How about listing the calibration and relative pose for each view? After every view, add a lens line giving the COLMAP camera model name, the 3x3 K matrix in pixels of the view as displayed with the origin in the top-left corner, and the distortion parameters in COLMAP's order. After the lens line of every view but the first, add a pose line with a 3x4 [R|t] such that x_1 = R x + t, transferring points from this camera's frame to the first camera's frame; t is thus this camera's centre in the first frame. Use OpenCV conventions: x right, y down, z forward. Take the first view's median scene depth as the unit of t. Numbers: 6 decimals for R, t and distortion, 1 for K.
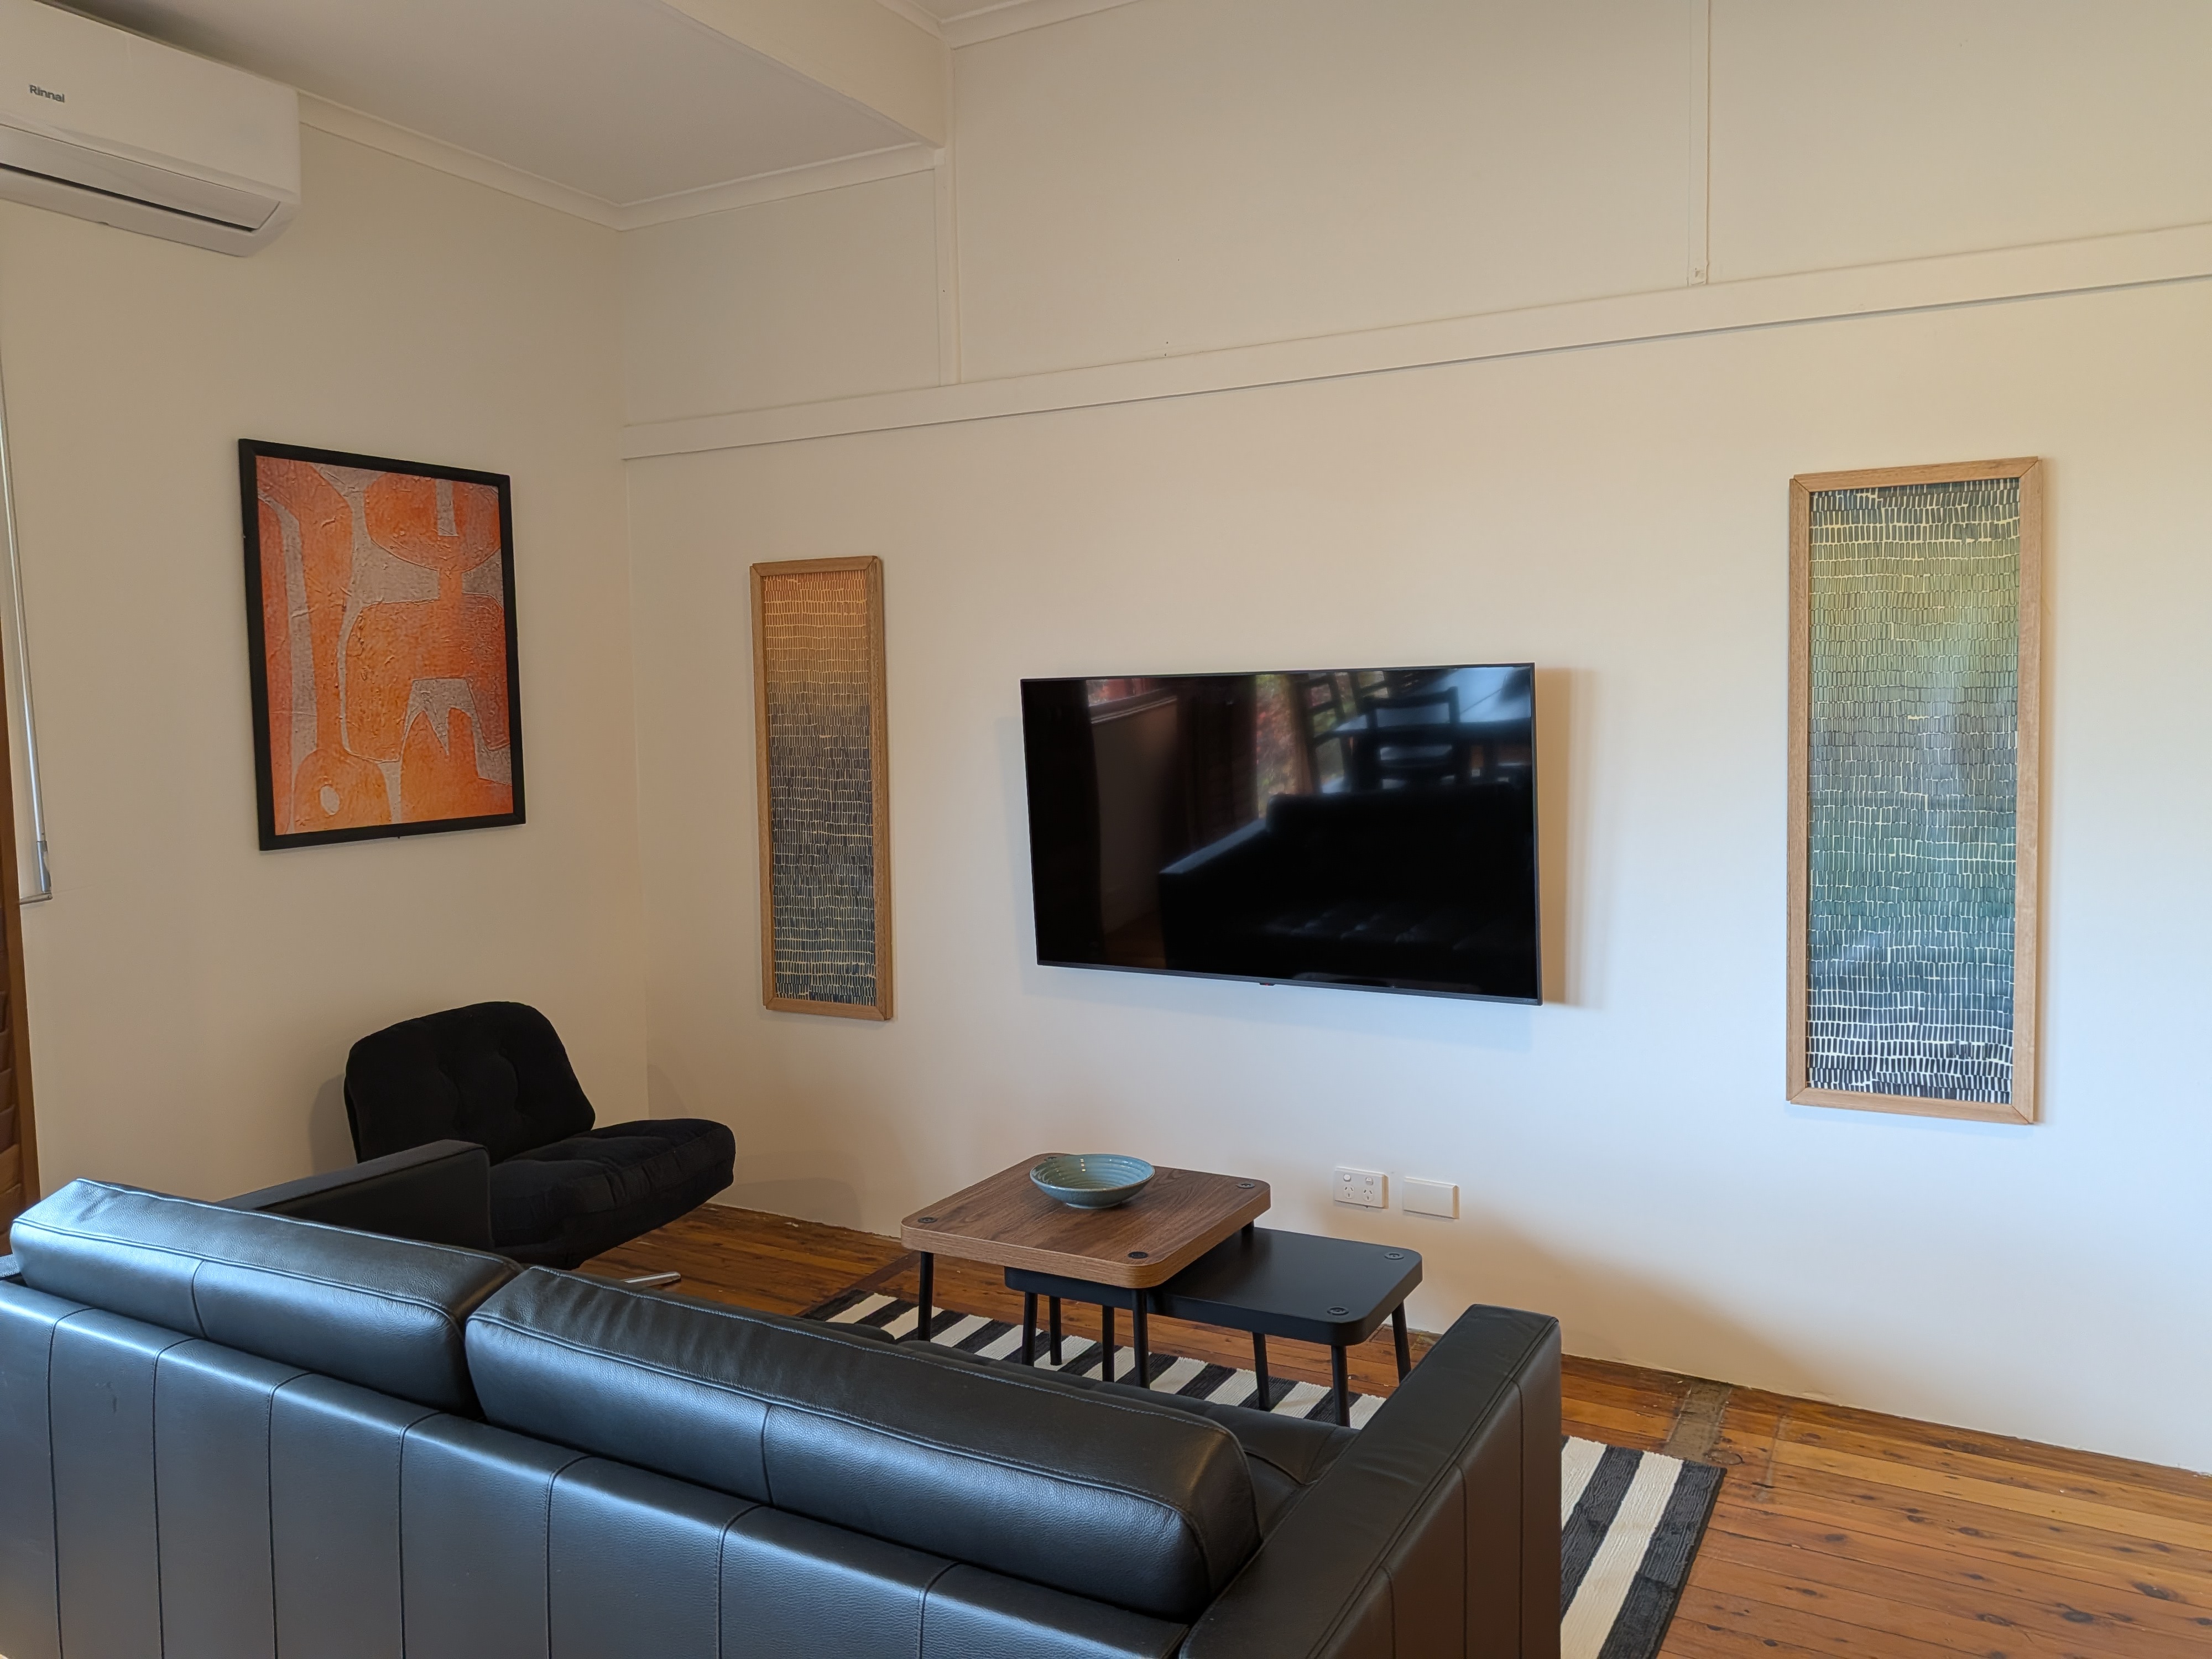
lens RADIAL K [[1618.4, 0, 1099.6], [0, 1618.4, 818.8], [0, 0, 1]] dist [-0.004665, -0.003487]
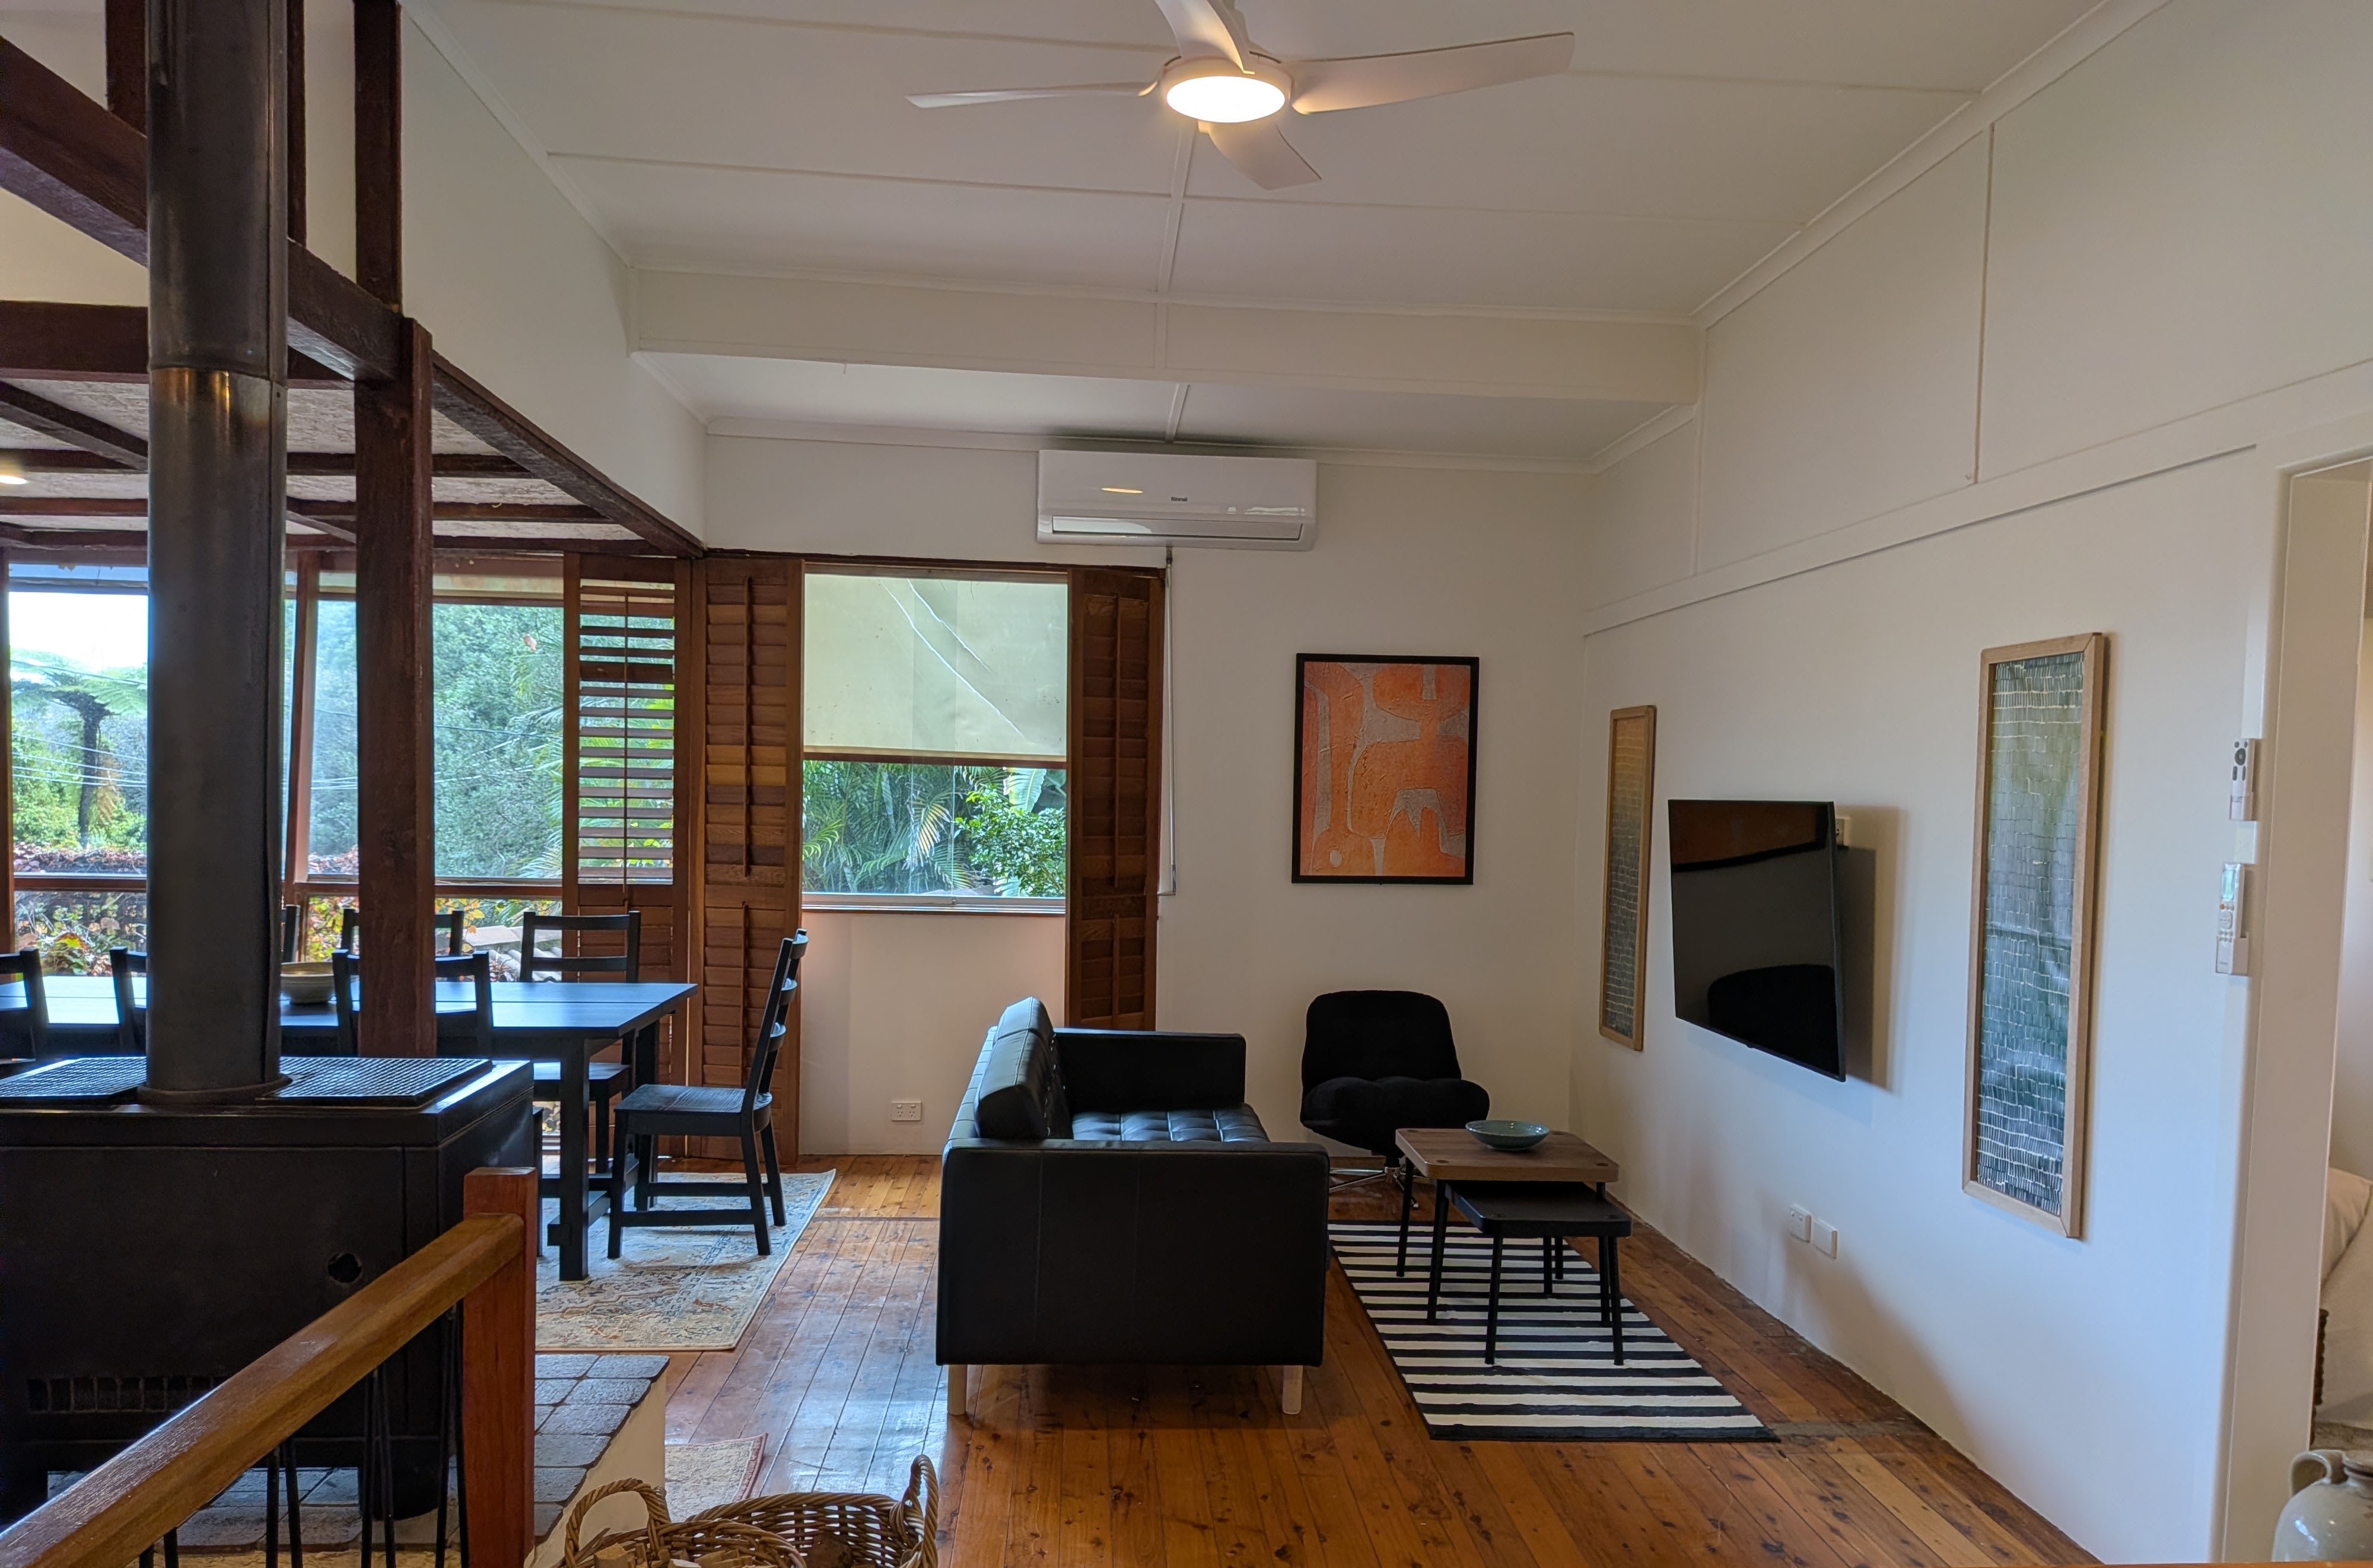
lens RADIAL K [[1664.2, 0, 1176.7], [0, 1664.2, 881.9], [0, 0, 1]] dist [0.004551, -0.000748]
pose [[0.548522, 0.073528, -0.832897, 0.945478], [-0.089115, 0.995593, 0.029202, -0.024473], [0.831373, 0.058205, 0.552658, -0.114993]]
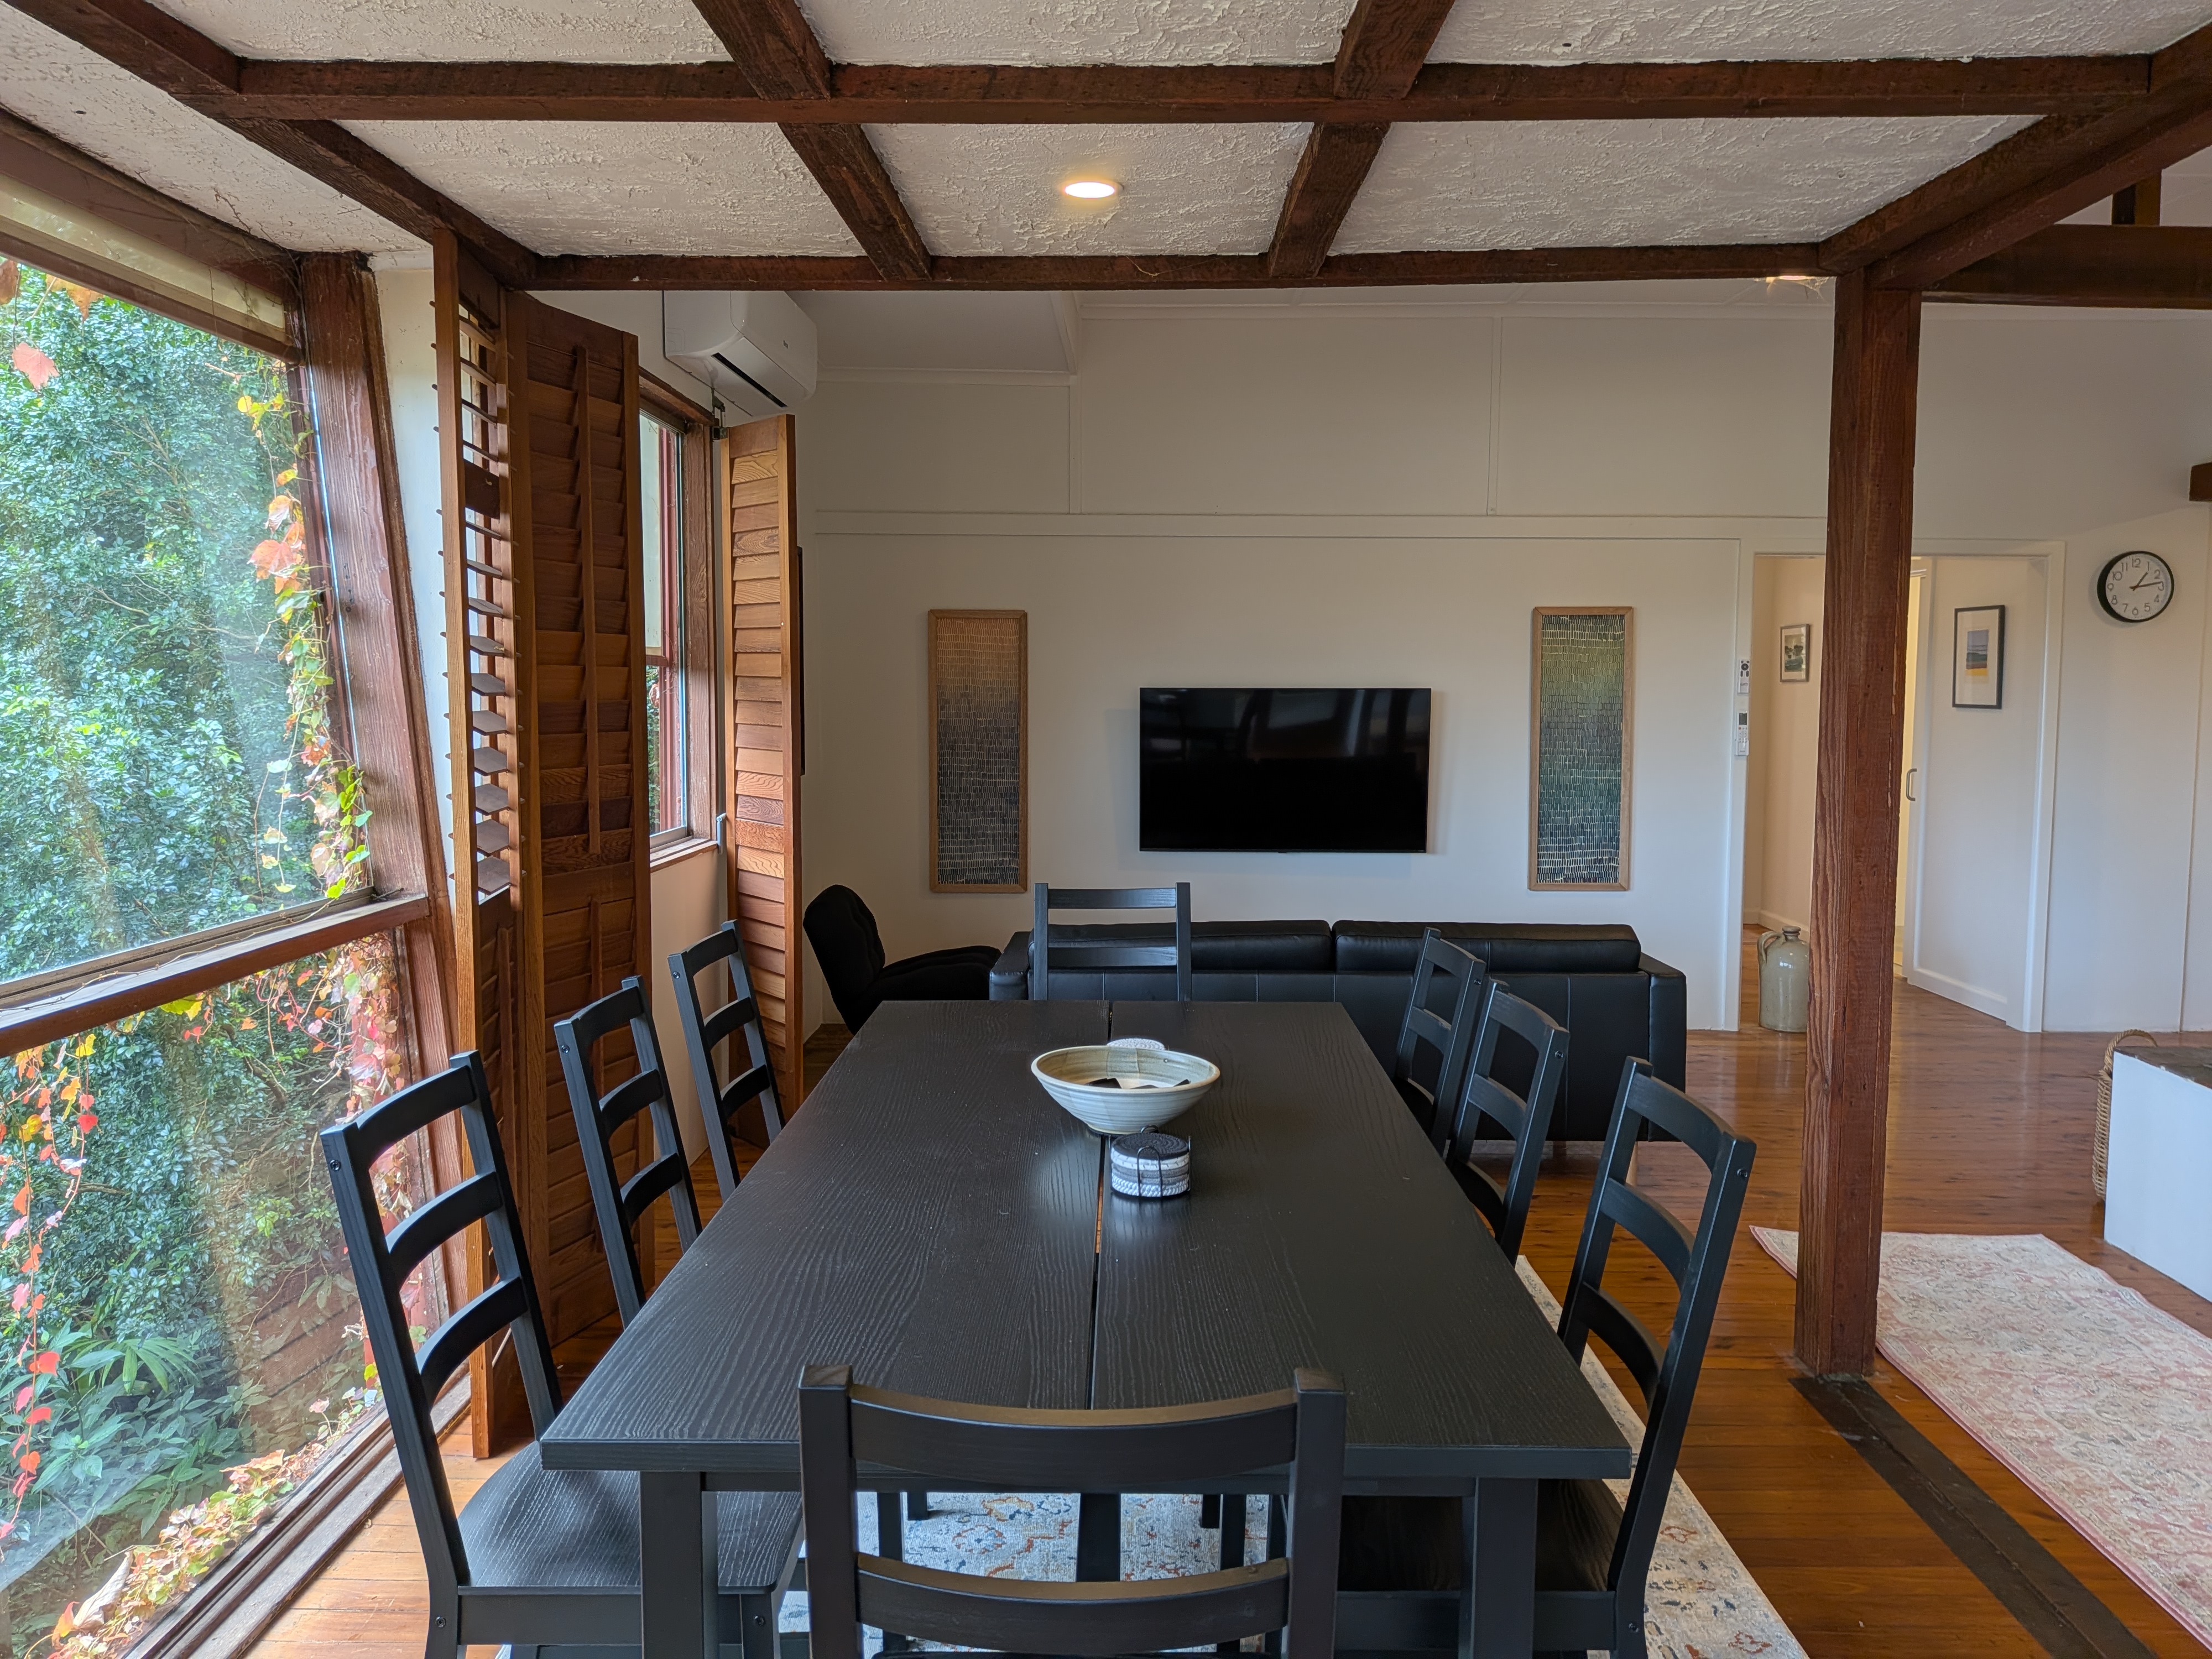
lens RADIAL K [[1618.4, 0, 1110.7], [0, 1618.4, 827.8], [0, 0, 1]] dist [-0.004665, -0.003487]
pose [[0.870573, -0.017566, 0.491725, -0.995334], [0.016615, 0.999842, 0.006301, 0.057787], [-0.491758, 0.002685, 0.870728, -0.549559]]
